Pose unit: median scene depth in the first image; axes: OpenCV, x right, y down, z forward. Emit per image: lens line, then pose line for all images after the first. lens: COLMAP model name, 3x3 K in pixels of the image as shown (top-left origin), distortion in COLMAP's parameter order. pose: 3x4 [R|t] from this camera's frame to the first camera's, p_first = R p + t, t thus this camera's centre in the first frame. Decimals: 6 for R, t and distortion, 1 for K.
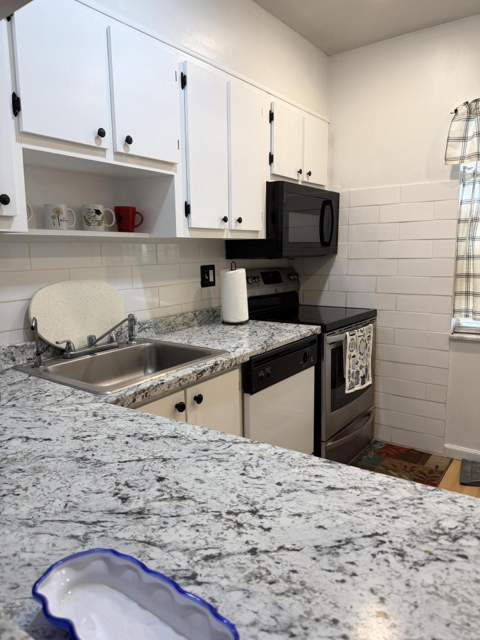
lens RADIAL K [[449.4, 0, 240.0], [0, 449.4, 320.0], [0, 0, 1]] dist [0.127114, -0.206250]
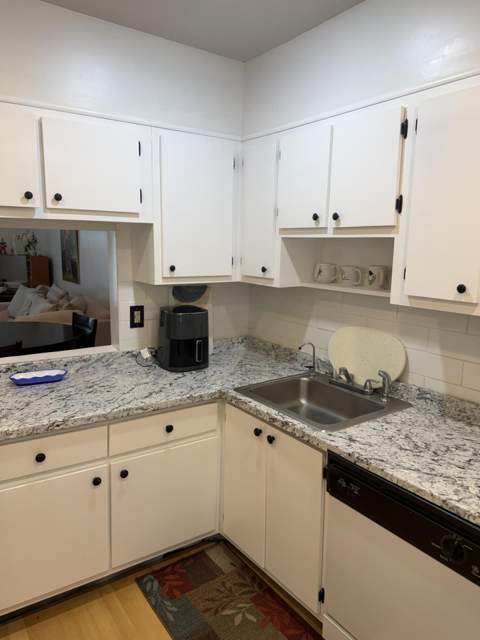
lens RADIAL K [[453.0, 0, 240.0], [0, 453.0, 320.0], [0, 0, 1]] dist [0.089924, -0.098475]
pose [[-0.320050, 0.173059, -0.931460, 1.061762], [-0.155565, 0.960230, 0.231856, -0.415109], [0.934541, 0.219108, -0.280400, 1.285876]]
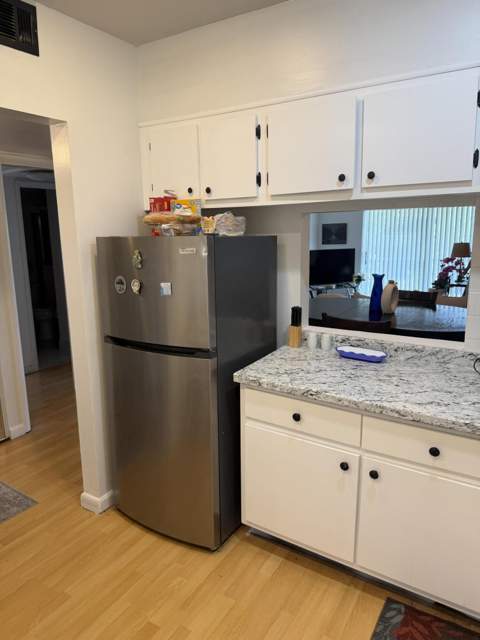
lens RADIAL K [[453.0, 0, 240.0], [0, 453.0, 320.0], [0, 0, 1]] dist [0.089924, -0.098475]
pose [[-0.996612, 0.049380, -0.065779, 0.422077], [0.023810, 0.938692, 0.343935, -0.436334], [0.078730, 0.341203, -0.936687, 1.666121]]
